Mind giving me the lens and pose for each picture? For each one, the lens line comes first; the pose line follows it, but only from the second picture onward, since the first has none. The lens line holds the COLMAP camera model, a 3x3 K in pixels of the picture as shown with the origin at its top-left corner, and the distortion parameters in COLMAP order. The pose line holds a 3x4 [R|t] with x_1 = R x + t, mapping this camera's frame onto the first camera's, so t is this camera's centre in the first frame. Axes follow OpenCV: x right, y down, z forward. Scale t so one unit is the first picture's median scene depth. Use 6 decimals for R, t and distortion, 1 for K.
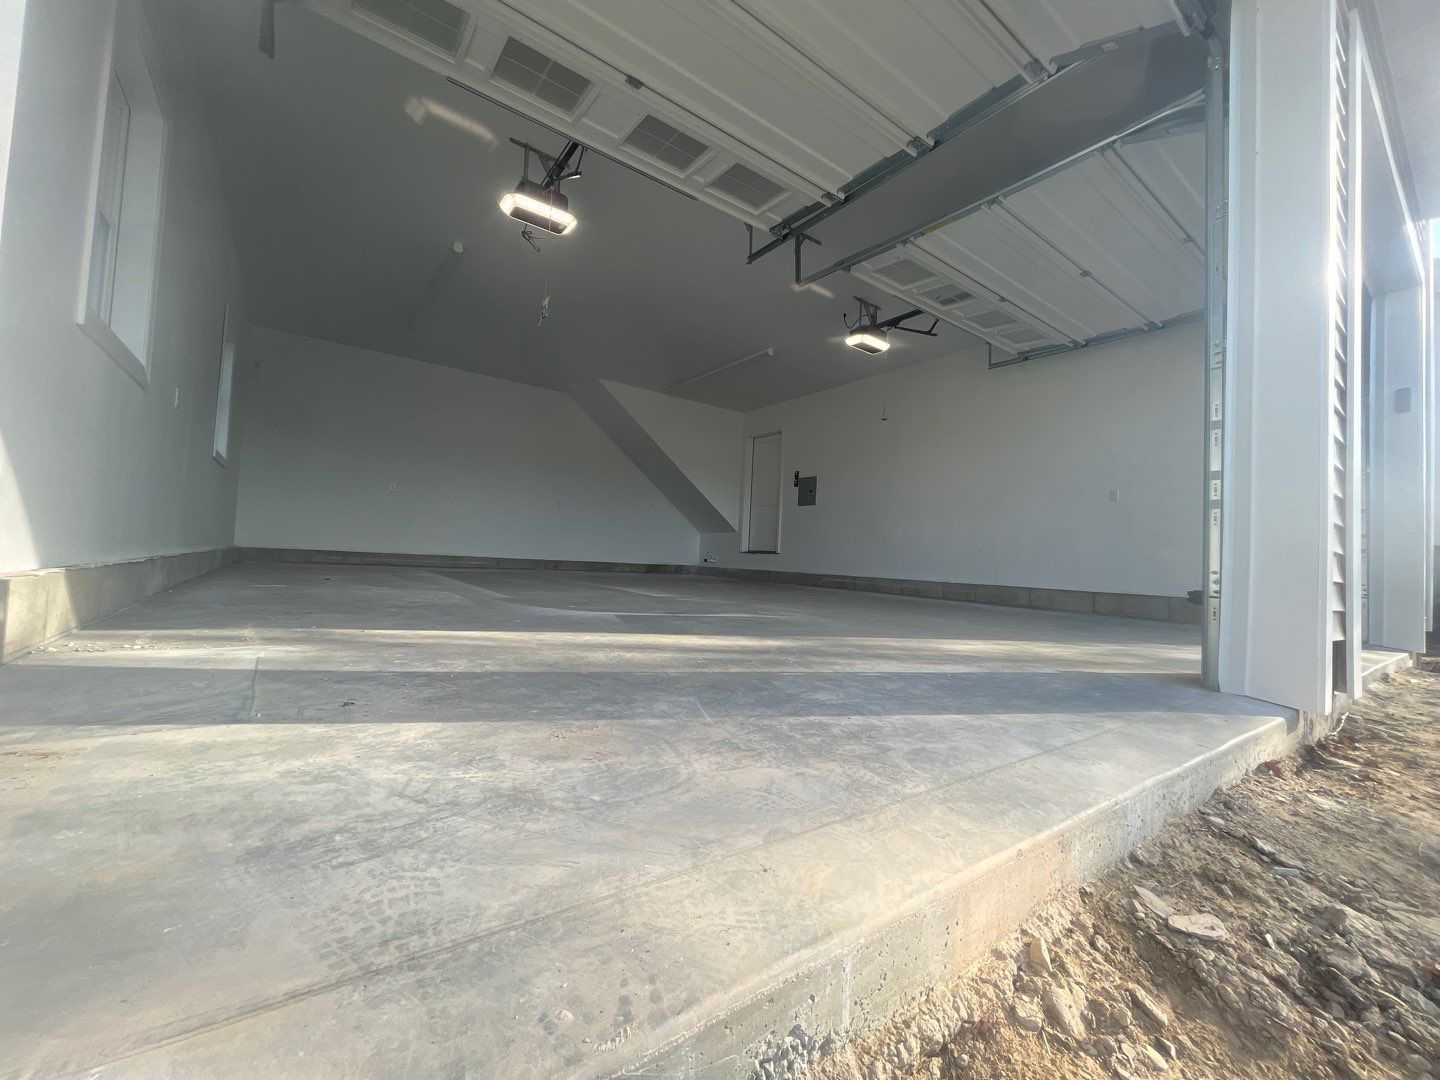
lens RADIAL K [[582.9, 0, 728.6], [0, 582.9, 560.2], [0, 0, 1]] dist [-0.004662, 0.000108]
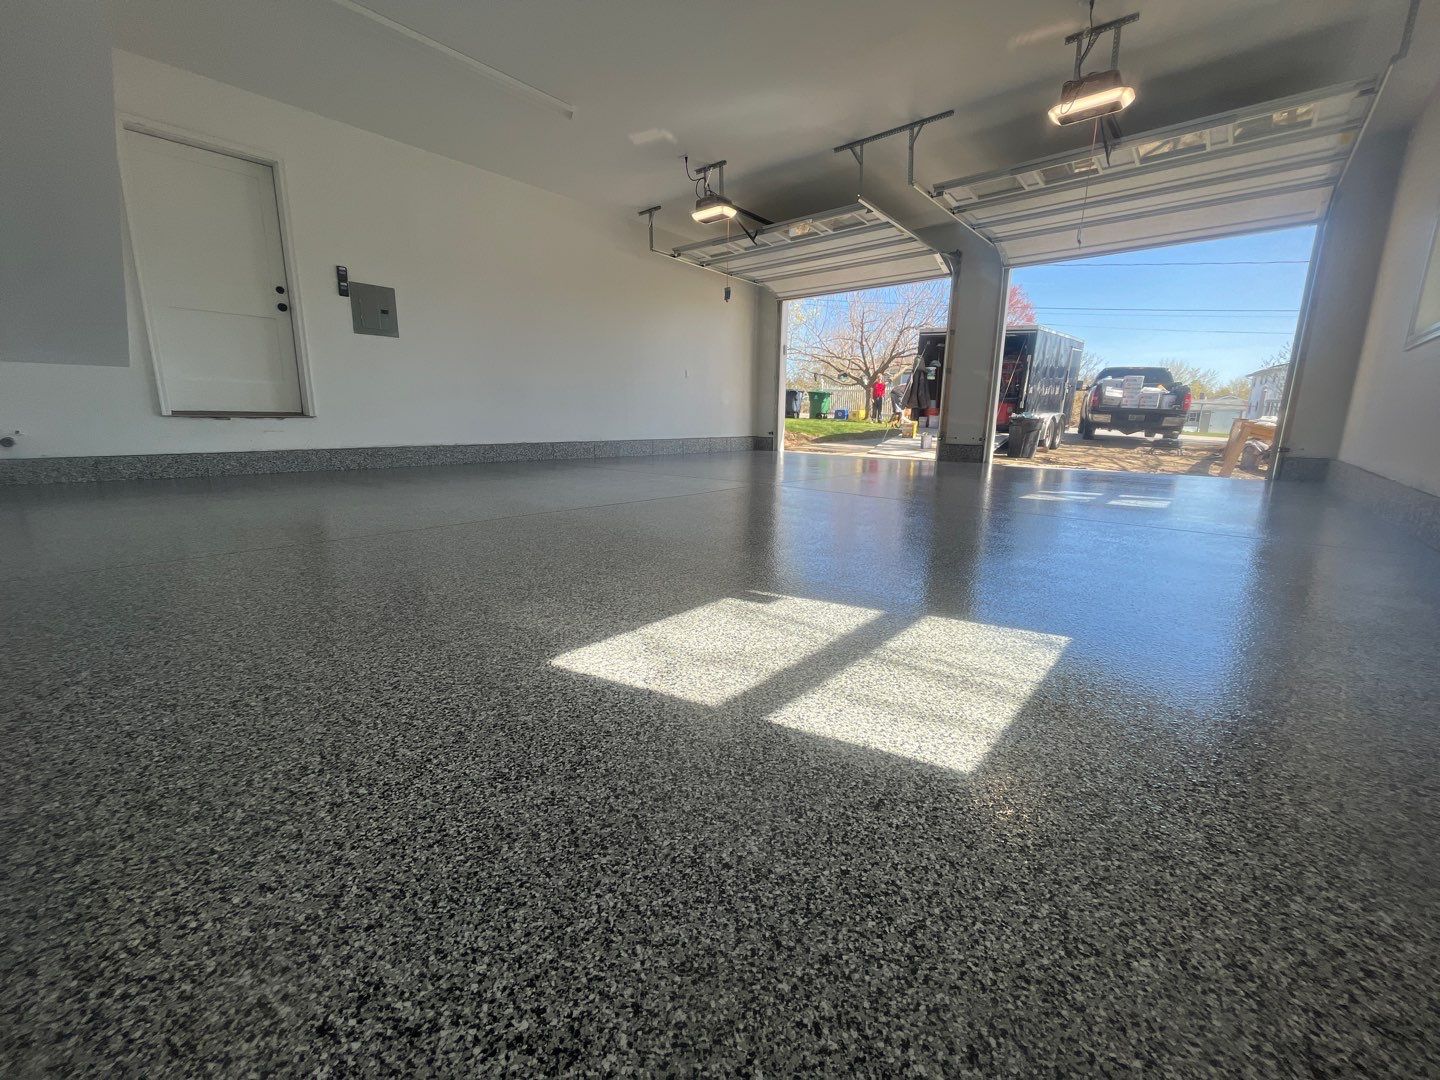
lens RADIAL K [[582.9, 0, 715.5], [0, 582.9, 539.9], [0, 0, 1]] dist [-0.004662, 0.000108]
pose [[-0.216566, -0.253745, 0.942715, -0.569674], [-0.026539, 0.966805, 0.254132, -0.051114], [-0.975907, 0.030018, -0.216112, 0.797711]]
